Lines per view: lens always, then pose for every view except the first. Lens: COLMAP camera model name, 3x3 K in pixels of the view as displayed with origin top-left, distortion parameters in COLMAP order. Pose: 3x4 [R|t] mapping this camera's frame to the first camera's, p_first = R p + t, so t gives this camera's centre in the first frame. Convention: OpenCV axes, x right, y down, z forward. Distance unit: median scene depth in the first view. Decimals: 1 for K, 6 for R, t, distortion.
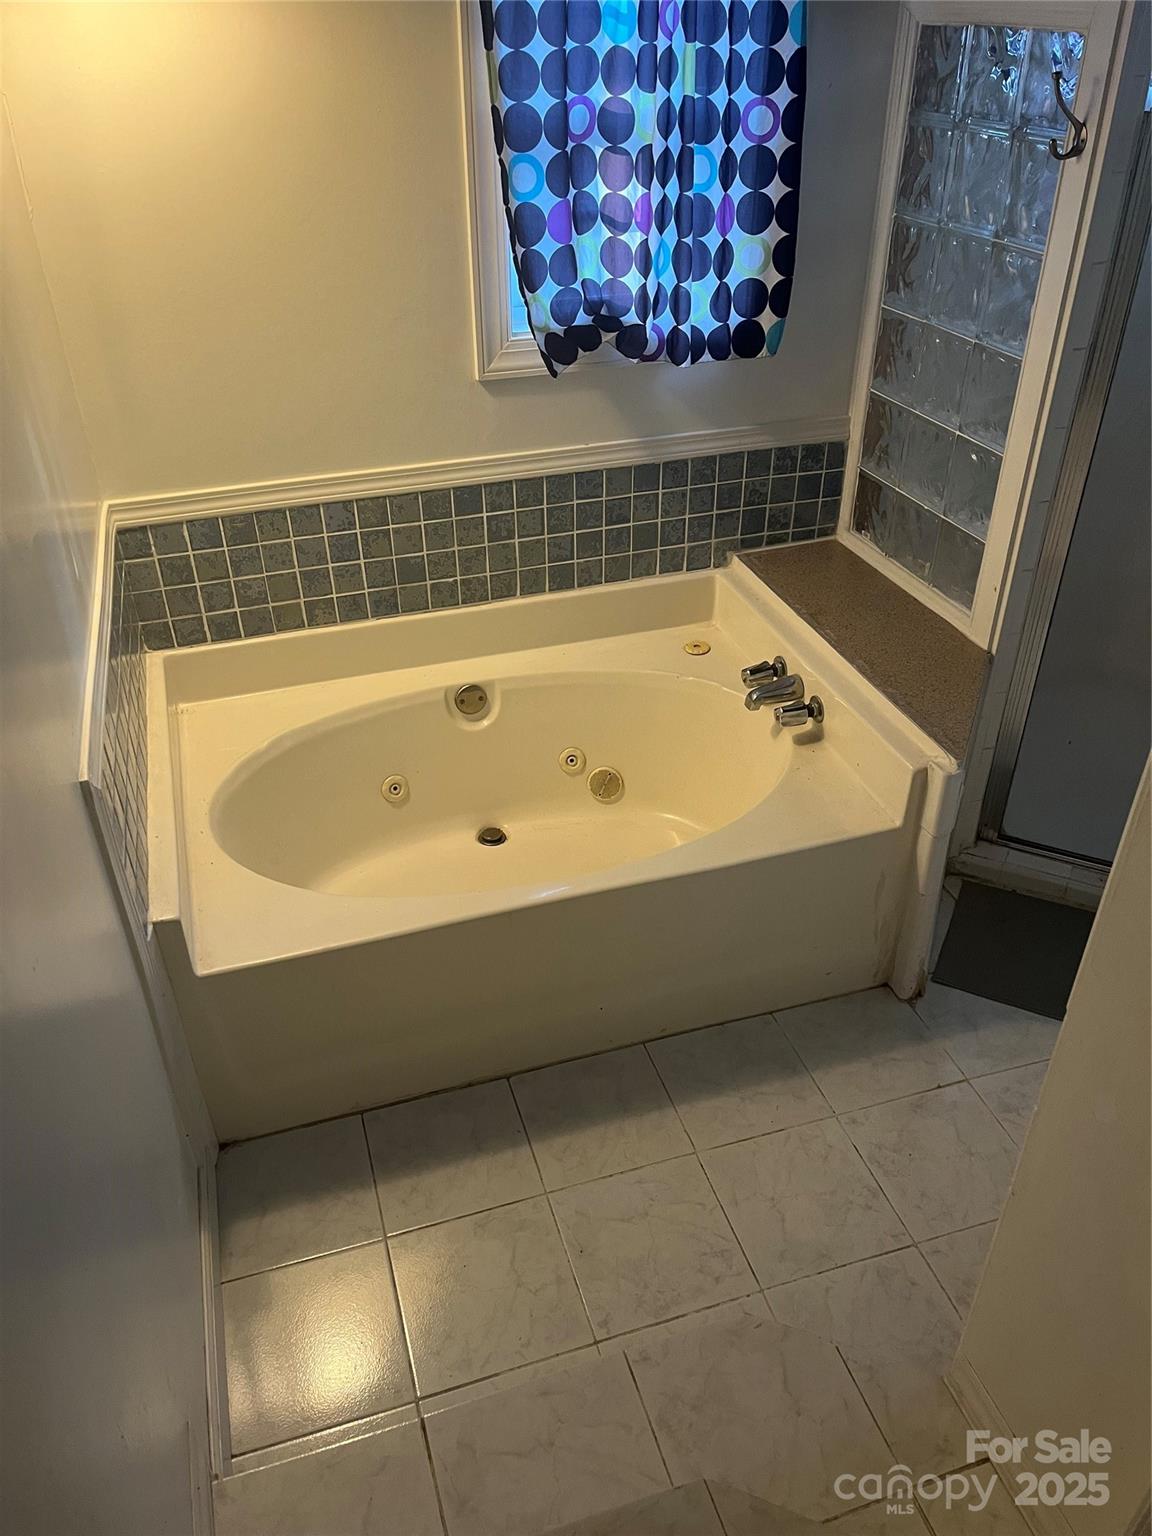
lens RADIAL K [[1158.2, 0, 582.4], [0, 1158.2, 778.7], [0, 0, 1]] dist [0.061665, -0.072207]
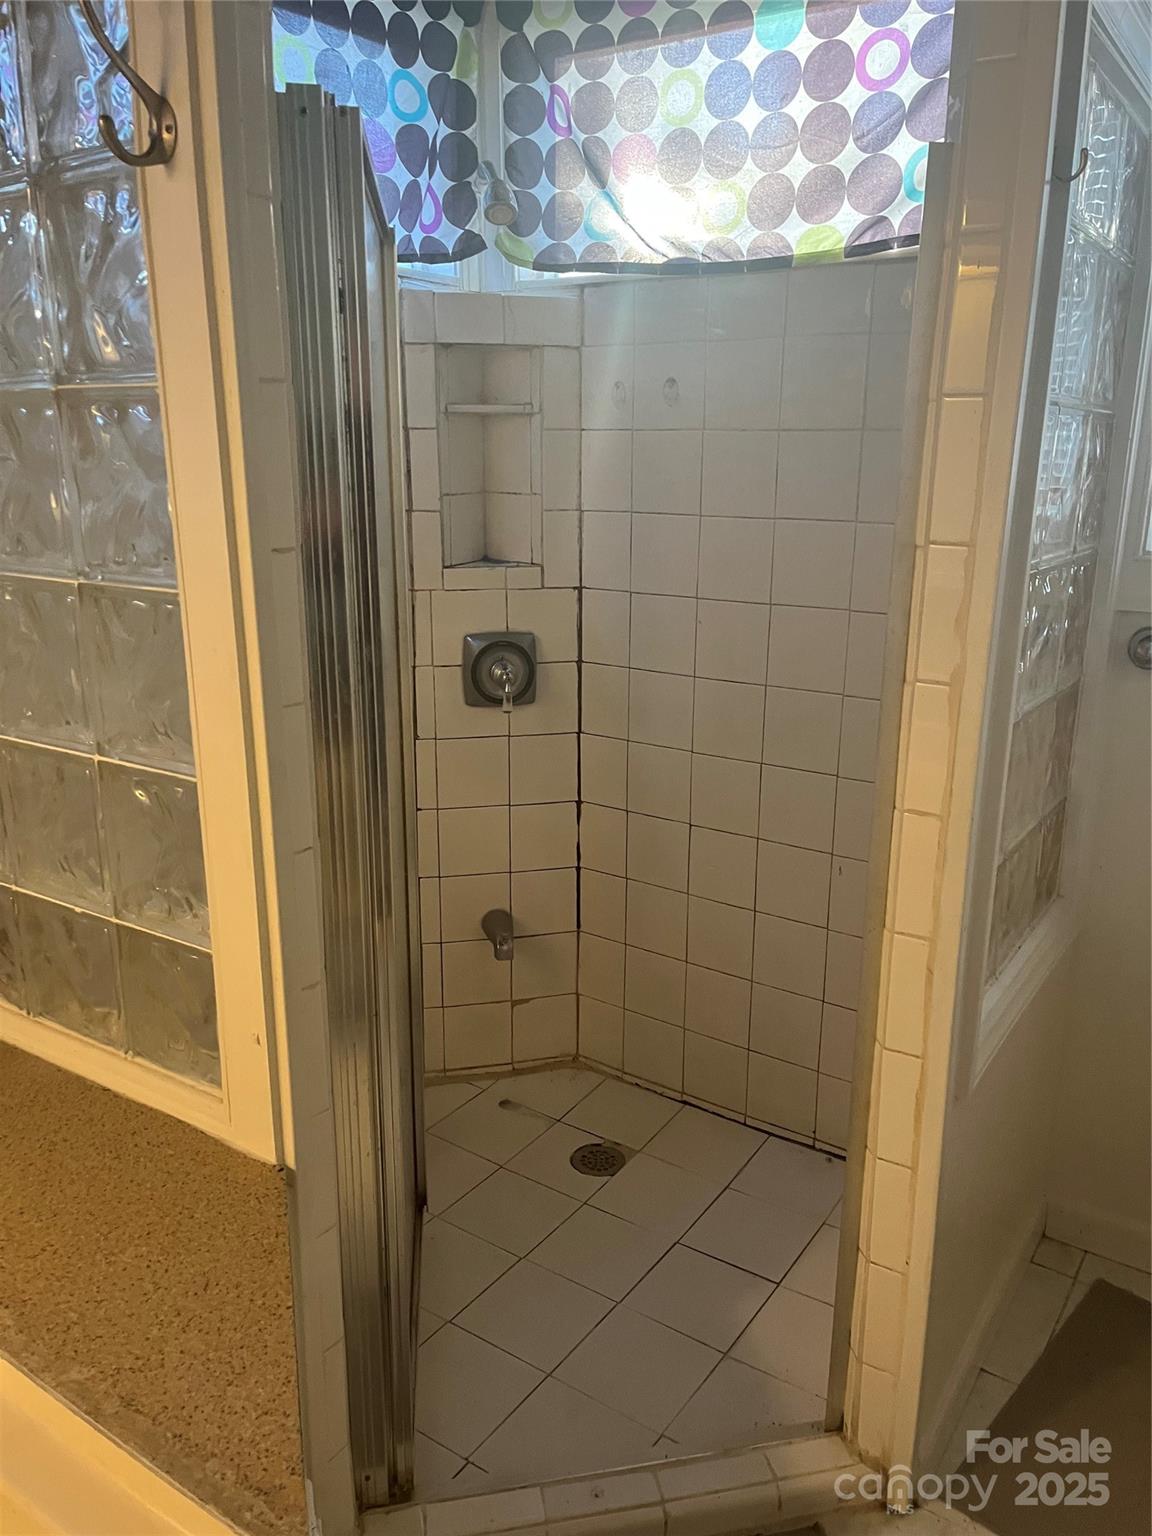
lens RADIAL K [[1158.2, 0, 586.1], [0, 1158.2, 769.8], [0, 0, 1]] dist [0.061665, -0.072207]
pose [[0.782361, -0.154265, 0.603419, 0.183490], [0.342161, 0.916000, -0.209452, -0.114819], [-0.520420, 0.370333, 0.769426, 0.509466]]
